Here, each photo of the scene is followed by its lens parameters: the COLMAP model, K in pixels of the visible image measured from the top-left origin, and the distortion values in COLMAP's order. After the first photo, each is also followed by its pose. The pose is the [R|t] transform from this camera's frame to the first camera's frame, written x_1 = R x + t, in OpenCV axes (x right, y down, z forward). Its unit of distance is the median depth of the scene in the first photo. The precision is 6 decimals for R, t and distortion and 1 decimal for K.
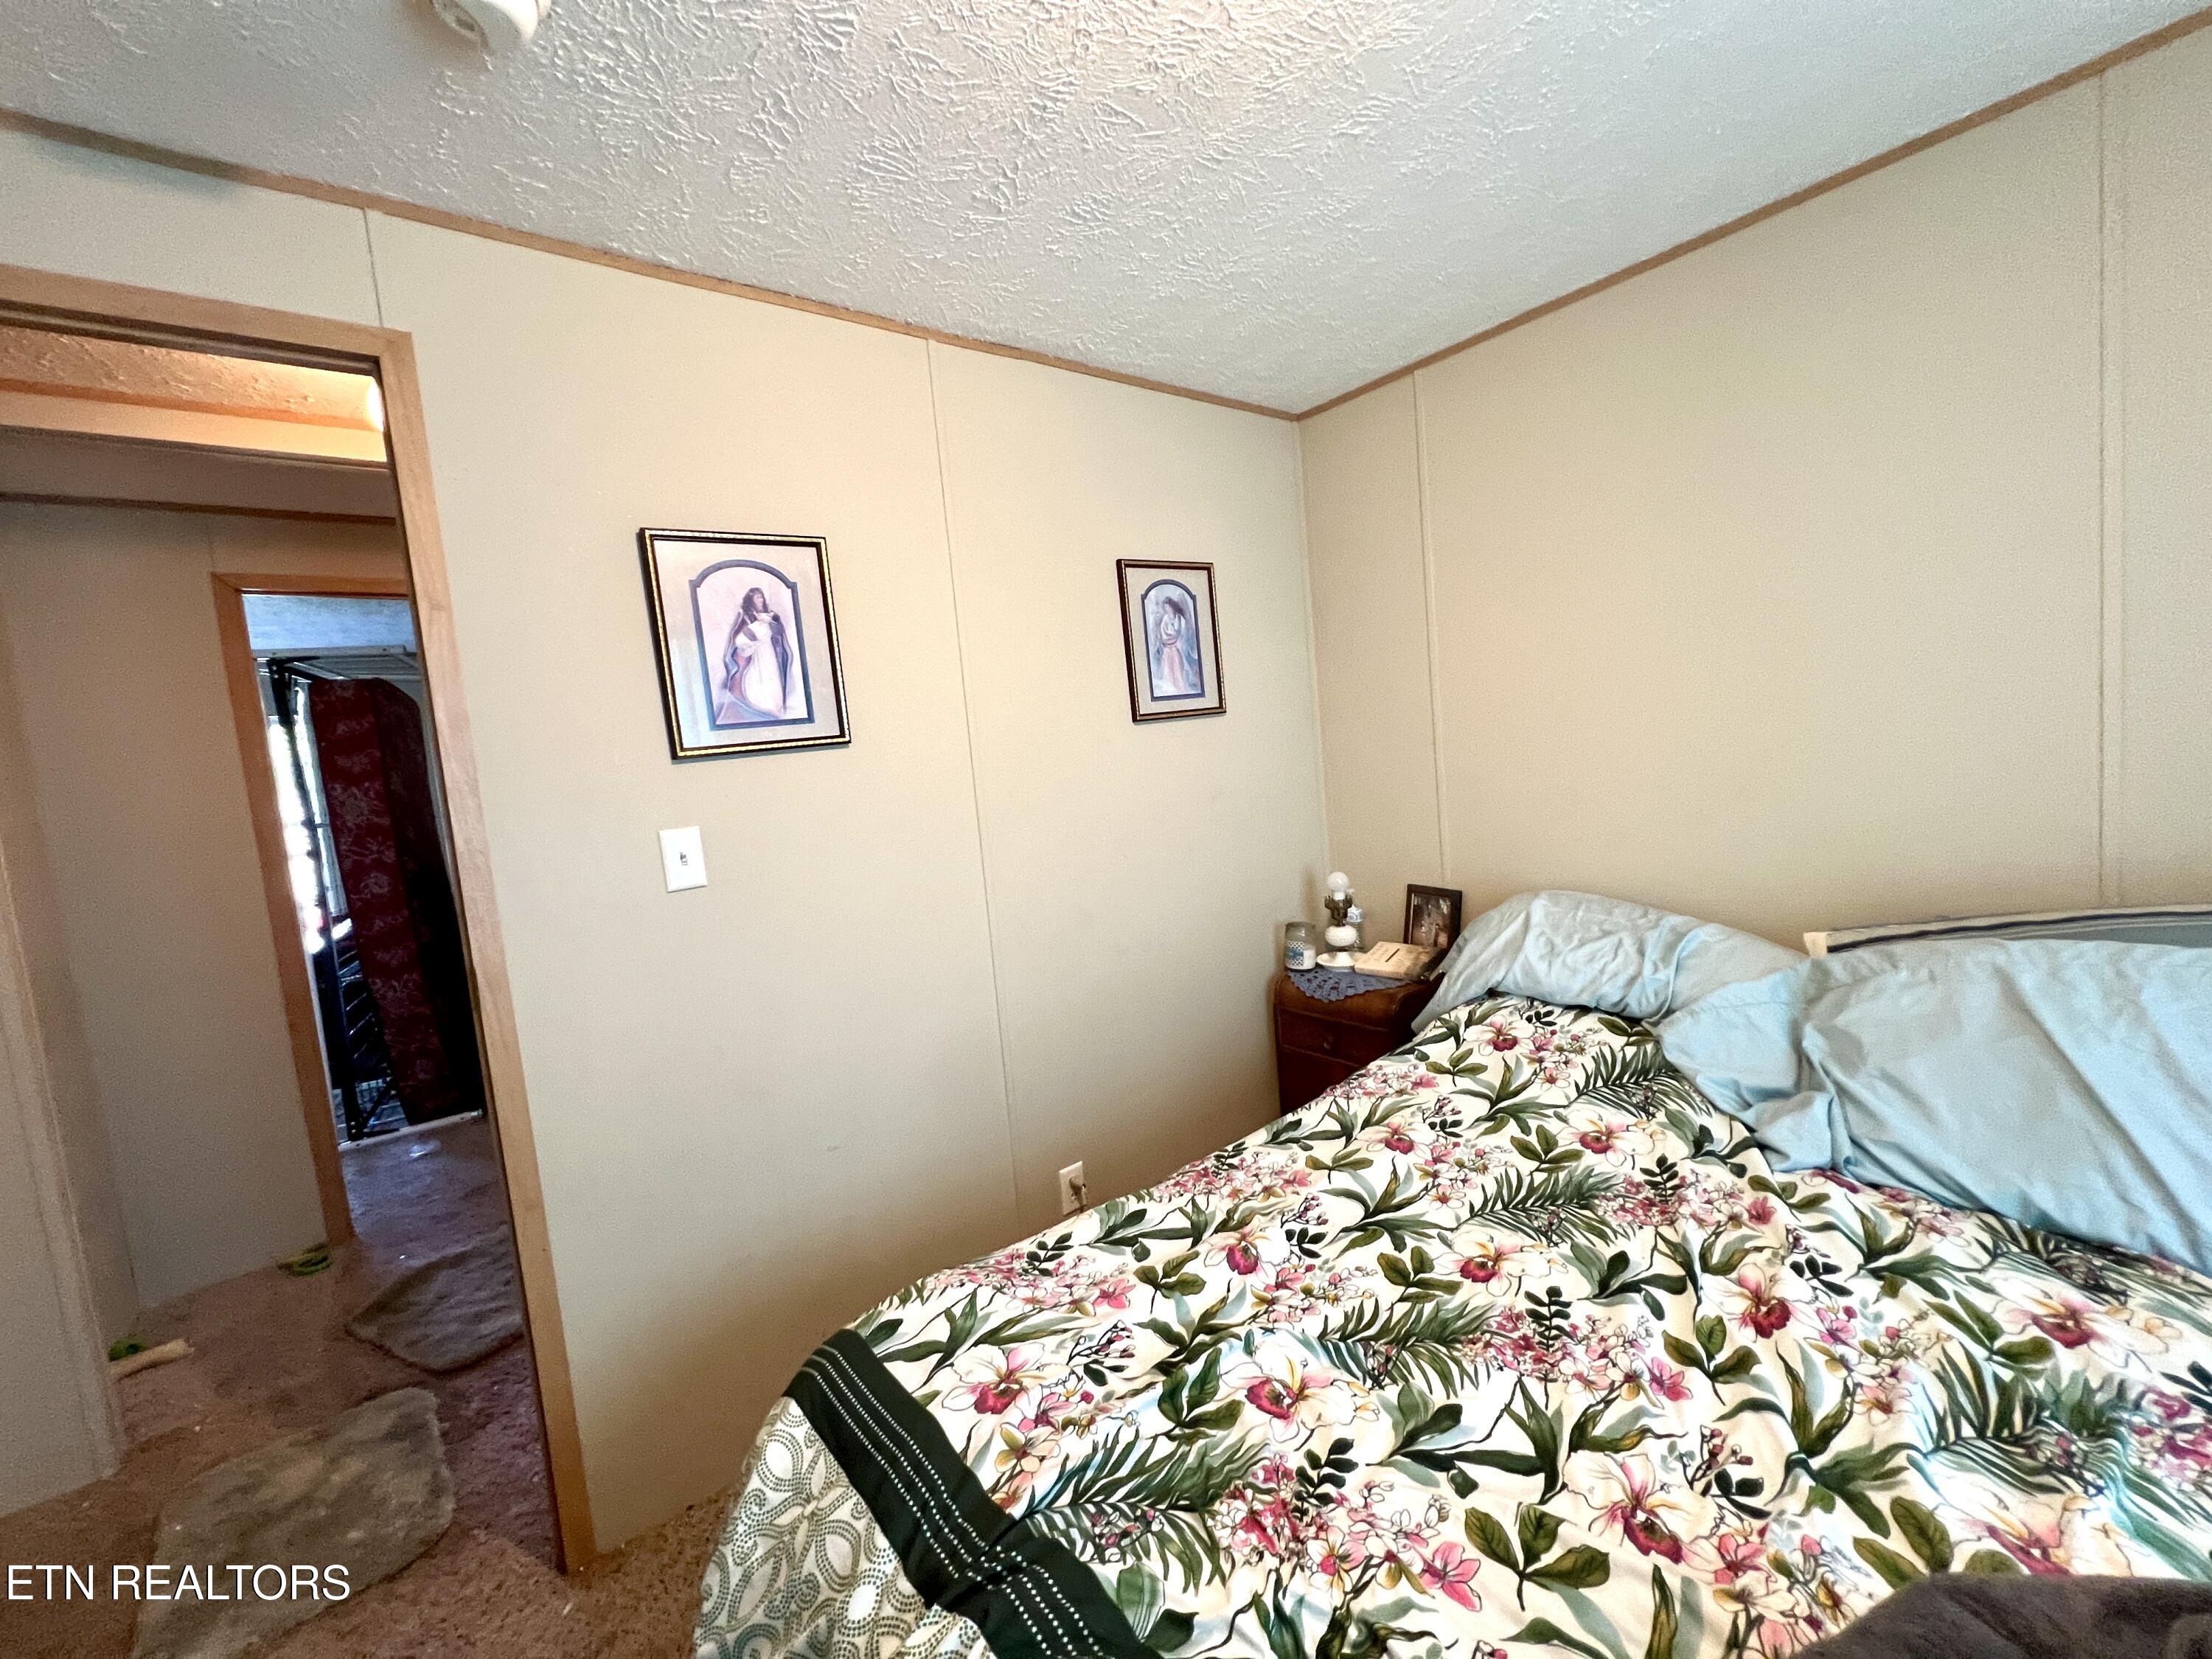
lens RADIAL K [[884.2, 0, 1108.0], [0, 884.2, 820.7], [0, 0, 1]] dist [-0.002101, 0.000264]
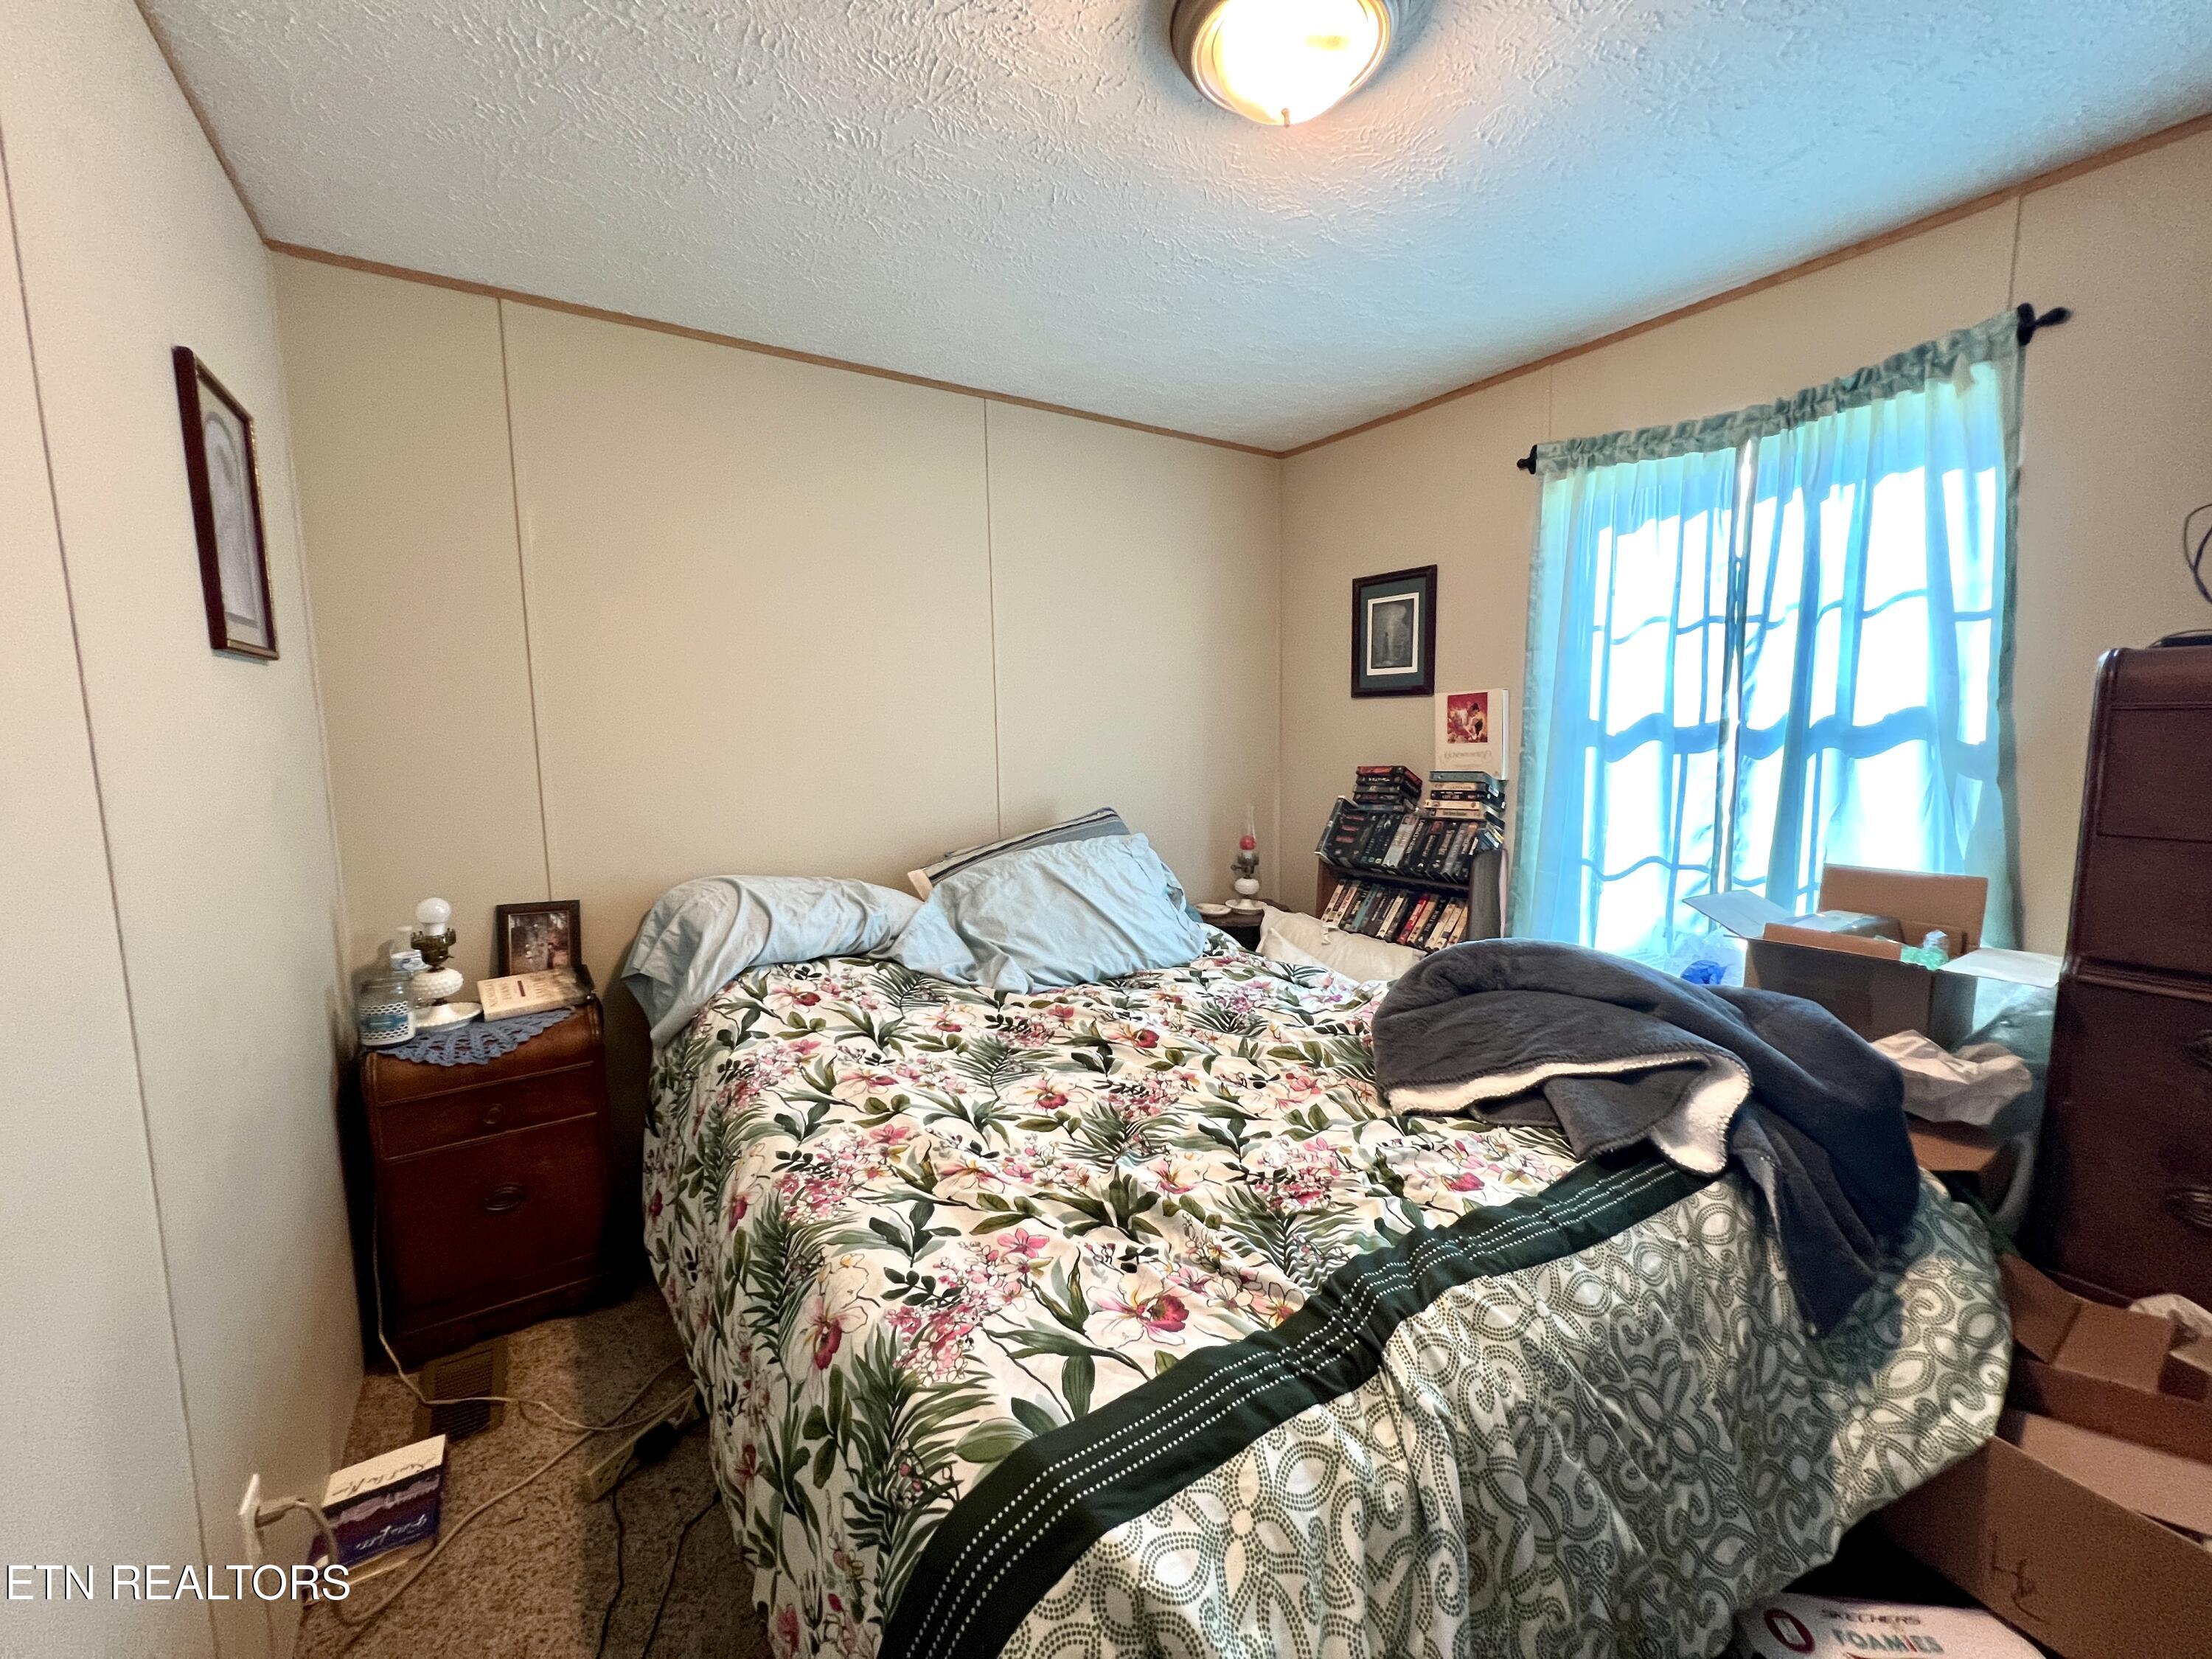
lens RADIAL K [[884.2, 0, 1108.0], [0, 884.2, 820.7], [0, 0, 1]] dist [-0.002101, 0.000264]
pose [[0.087796, -0.020425, 0.995929, -0.771754], [0.097254, 0.995189, 0.011836, 0.072470], [-0.991380, 0.095819, 0.089360, 0.662723]]
